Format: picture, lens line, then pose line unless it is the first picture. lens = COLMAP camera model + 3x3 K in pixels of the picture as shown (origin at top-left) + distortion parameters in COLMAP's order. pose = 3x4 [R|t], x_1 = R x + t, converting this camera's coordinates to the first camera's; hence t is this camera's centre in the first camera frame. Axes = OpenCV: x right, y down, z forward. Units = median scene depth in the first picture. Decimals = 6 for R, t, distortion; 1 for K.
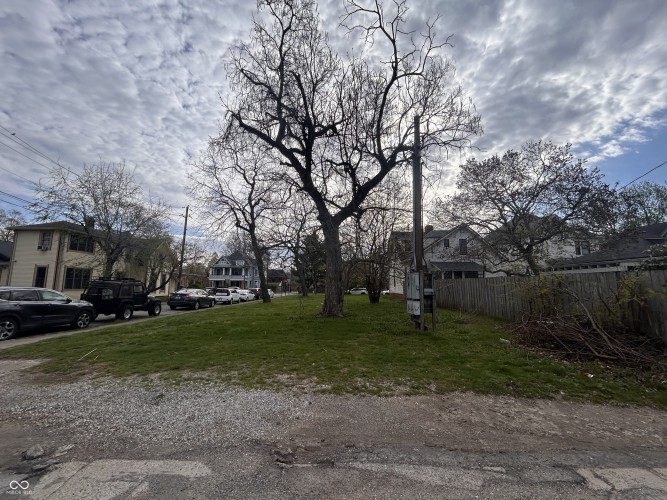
lens RADIAL K [[267.4, 0, 333.4], [0, 267.4, 251.8], [0, 0, 1]] dist [-0.002995, 0.000408]
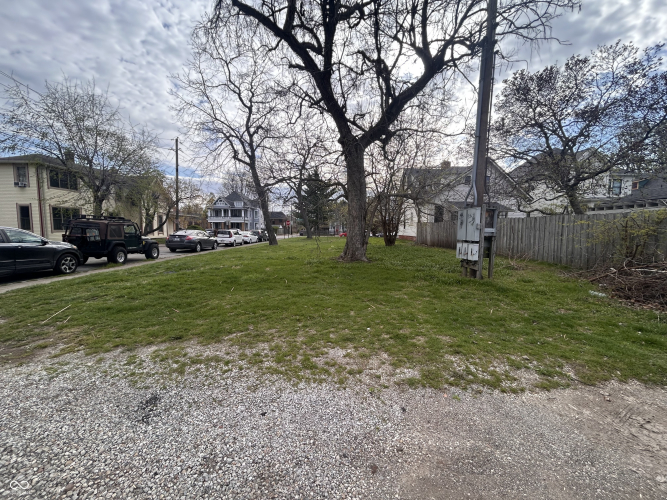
lens RADIAL K [[267.4, 0, 332.8], [0, 267.4, 249.9], [0, 0, 1]] dist [-0.002995, 0.000408]
pose [[0.999996, 0.002012, 0.001867, -0.077951], [-0.002352, 0.978750, 0.205044, 0.028306], [-0.001415, -0.205047, 0.978751, 0.152162]]
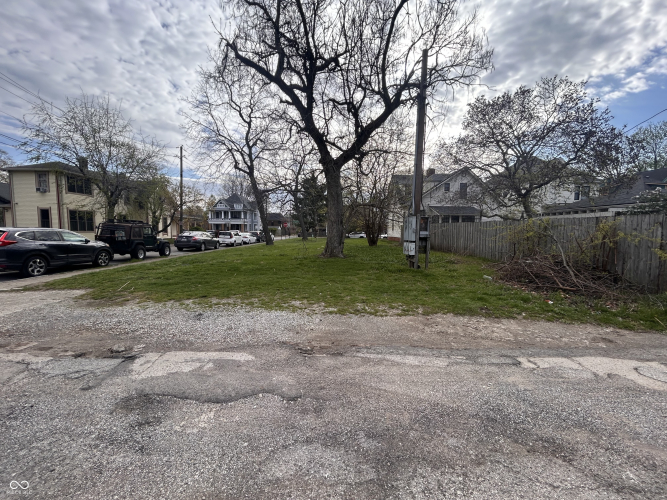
lens RADIAL K [[267.4, 0, 333.4], [0, 267.4, 250.2], [0, 0, 1]] dist [-0.002995, 0.000408]
pose [[0.999972, 0.004545, 0.005982, -0.011510], [-0.005654, 0.979584, 0.200956, -0.001884], [-0.004946, -0.200984, 0.979582, -0.049599]]
